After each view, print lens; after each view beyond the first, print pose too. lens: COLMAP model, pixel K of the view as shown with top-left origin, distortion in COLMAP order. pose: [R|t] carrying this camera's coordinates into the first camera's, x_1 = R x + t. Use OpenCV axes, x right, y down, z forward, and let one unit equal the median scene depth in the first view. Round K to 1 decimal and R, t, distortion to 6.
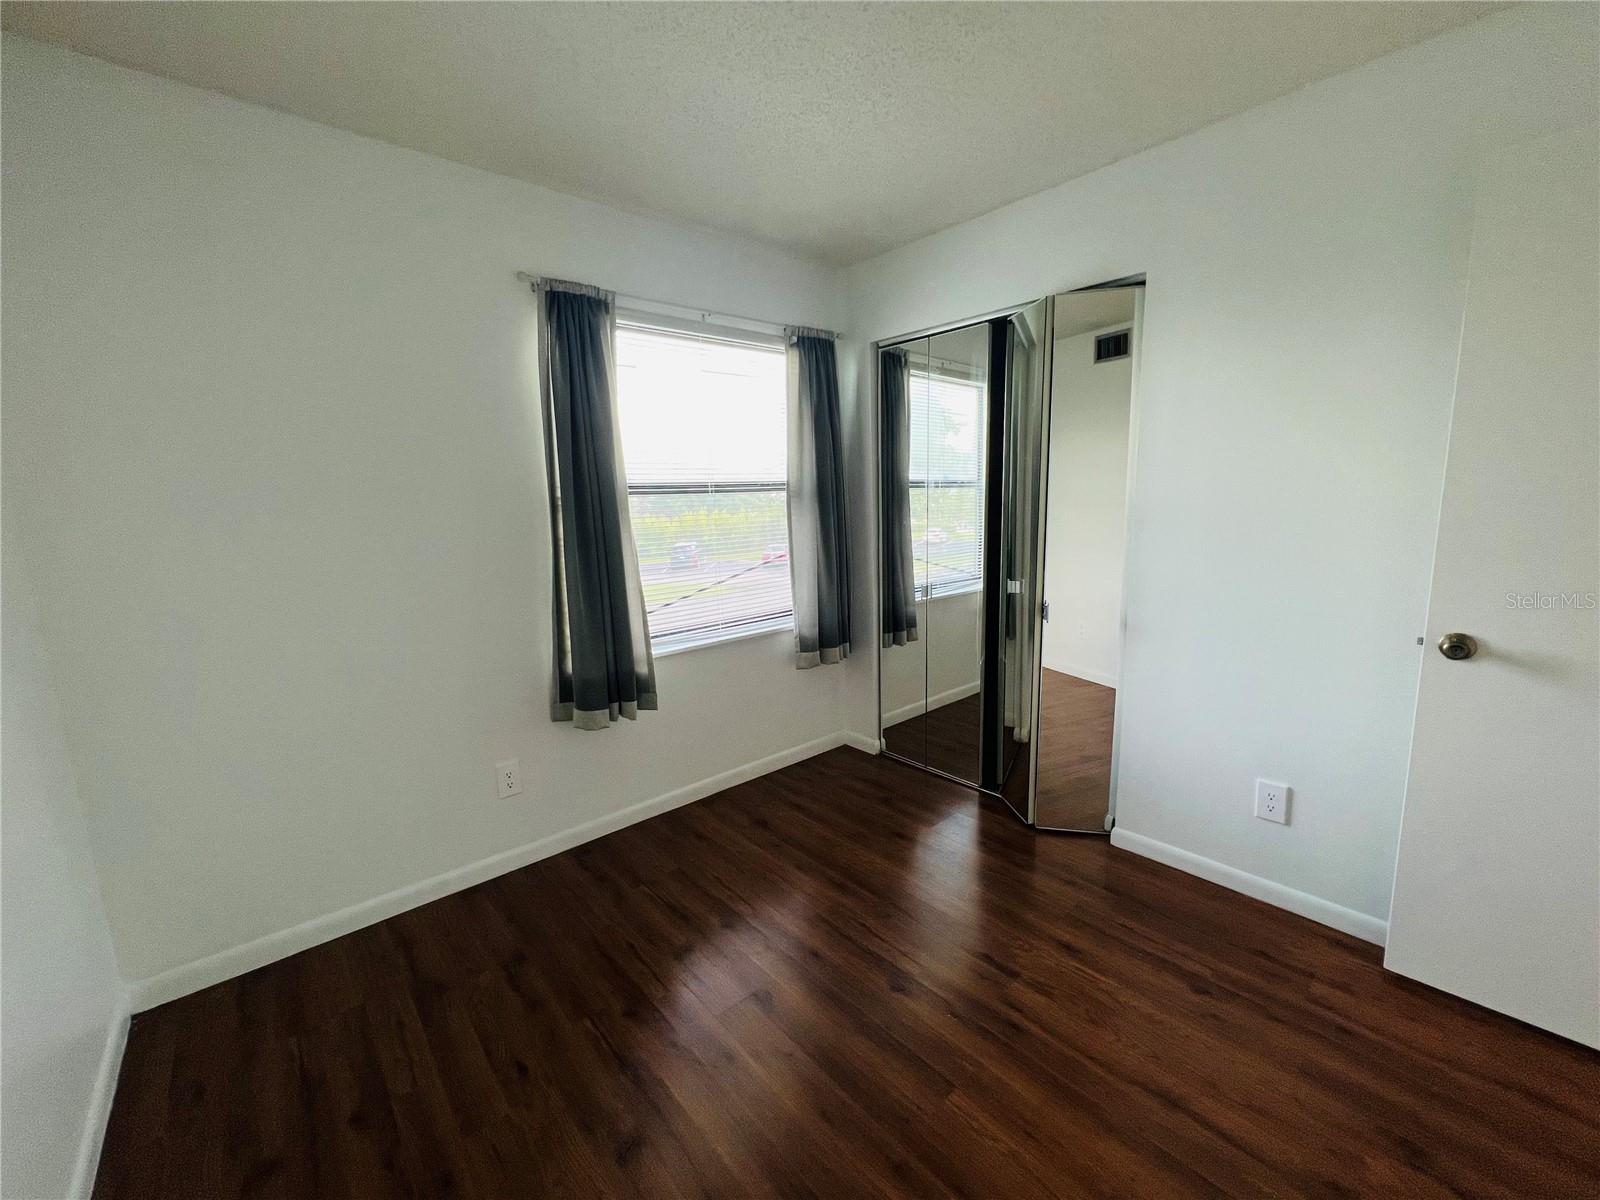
lens RADIAL K [[640.8, 0, 802.3], [0, 640.8, 595.8], [0, 0, 1]] dist [0.000178, 0.000448]
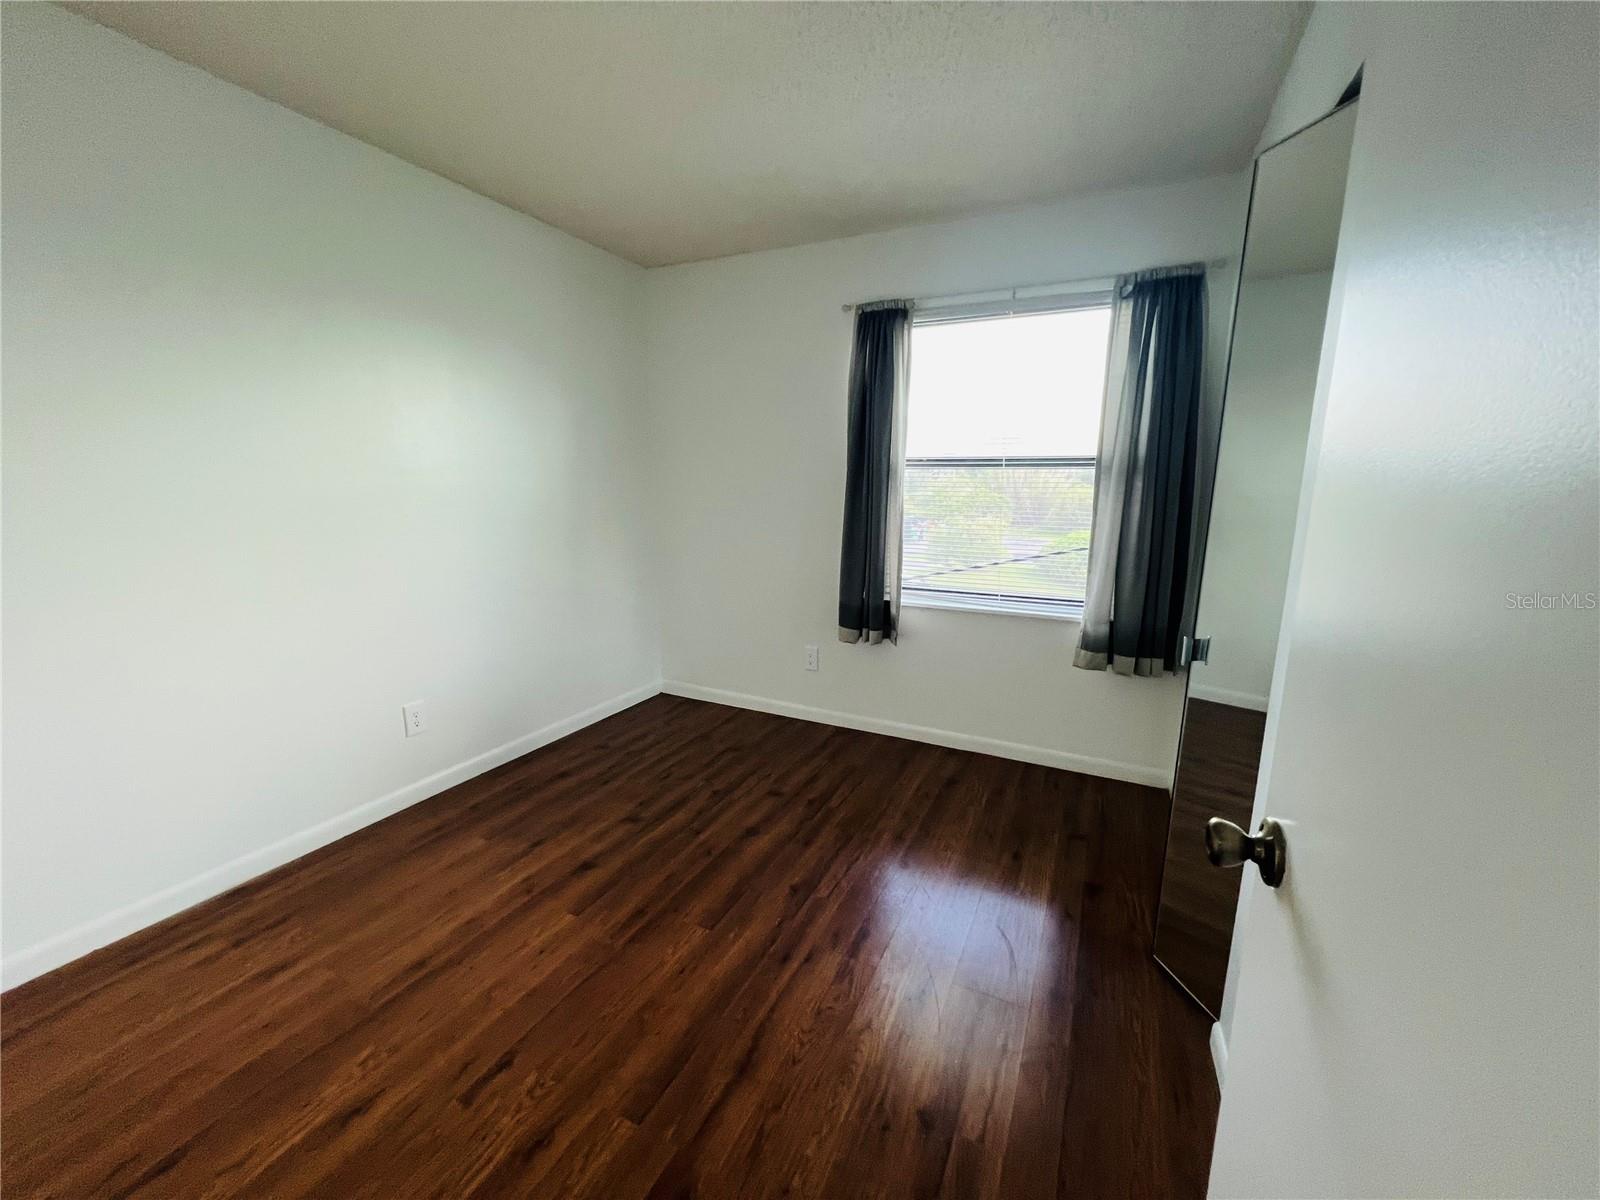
lens RADIAL K [[640.4, 0, 802.1], [0, 640.4, 596.5], [0, 0, 1]] dist [-0.001508, 0.000246]
pose [[0.388140, 0.202231, -0.899139, 0.699672], [-0.161213, 0.975483, 0.149810, -0.060041], [0.907391, 0.086806, 0.411226, 0.302541]]
